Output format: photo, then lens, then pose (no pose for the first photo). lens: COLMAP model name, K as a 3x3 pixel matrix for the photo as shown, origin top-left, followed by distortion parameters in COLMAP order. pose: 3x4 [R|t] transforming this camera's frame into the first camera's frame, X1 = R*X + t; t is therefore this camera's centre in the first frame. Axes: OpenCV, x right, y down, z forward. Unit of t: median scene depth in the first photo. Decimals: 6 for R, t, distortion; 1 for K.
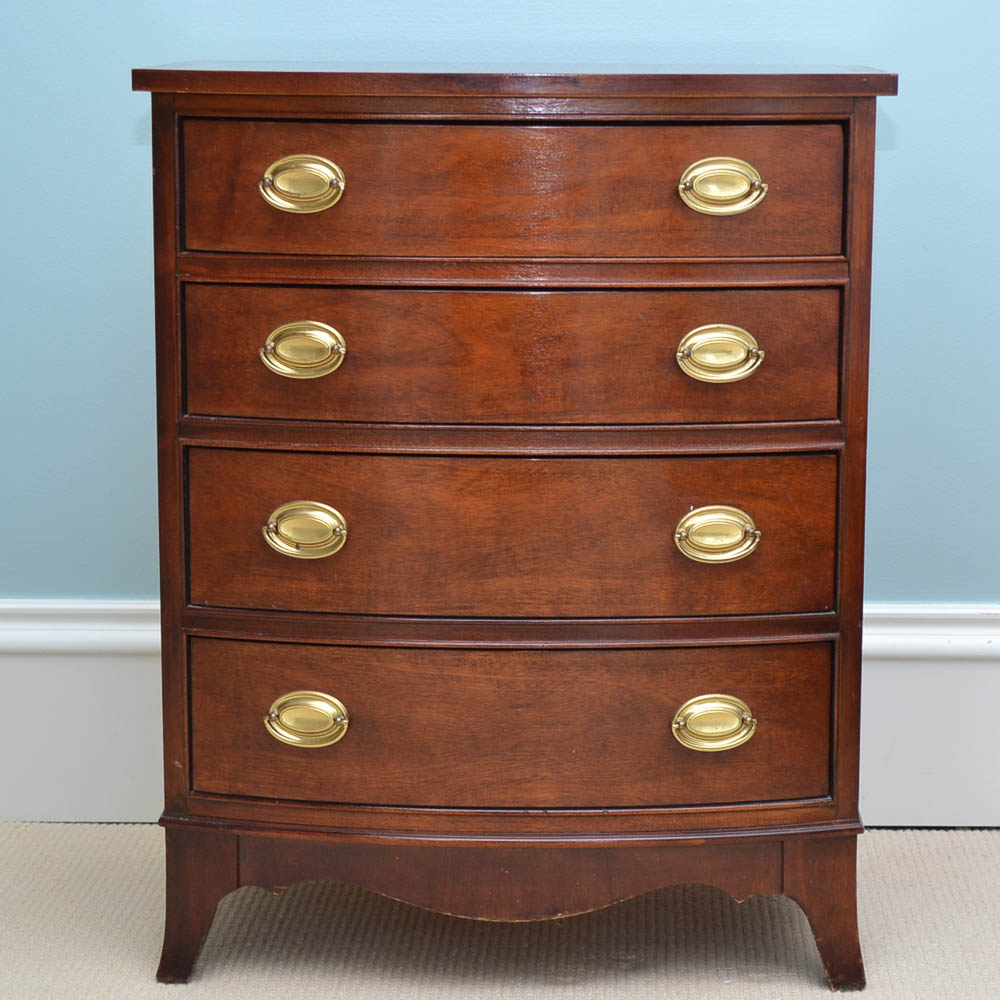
lens RADIAL K [[2906.6, 0, 580.0], [0, 2906.6, 514.4], [0, 0, 1]] dist [-0.028486, 0.000000]
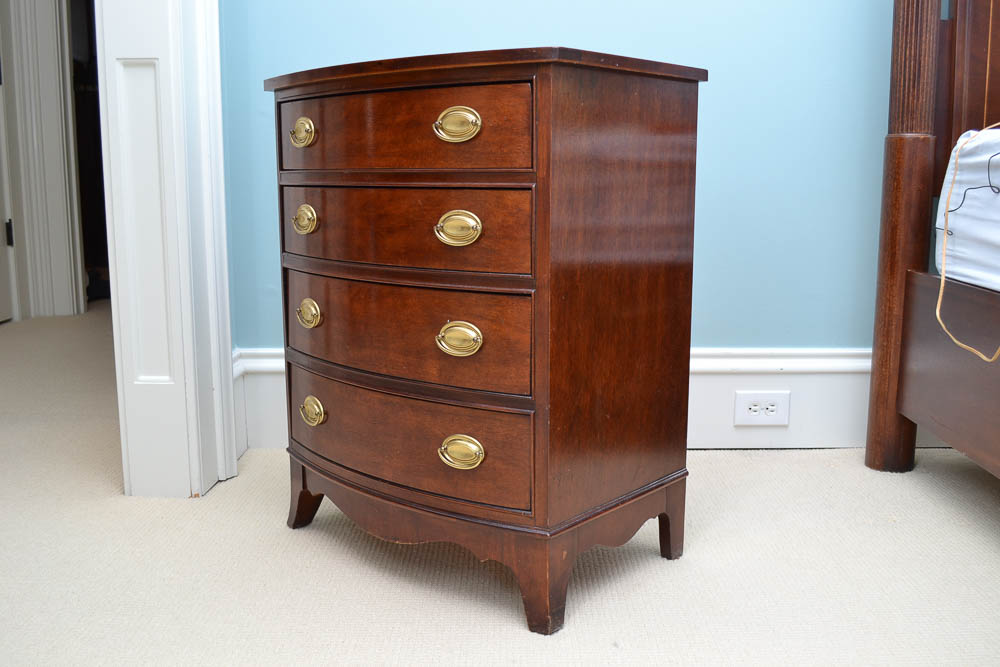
lens RADIAL K [[993.5, 0, 495.7], [0, 993.5, 332.7], [0, 0, 1]] dist [-0.108183, 0.000000]
pose [[0.752008, 0.110515, -0.649823, 0.424236], [-0.101038, 0.993521, 0.052041, -0.027649], [0.651364, 0.026522, 0.758302, 0.584680]]
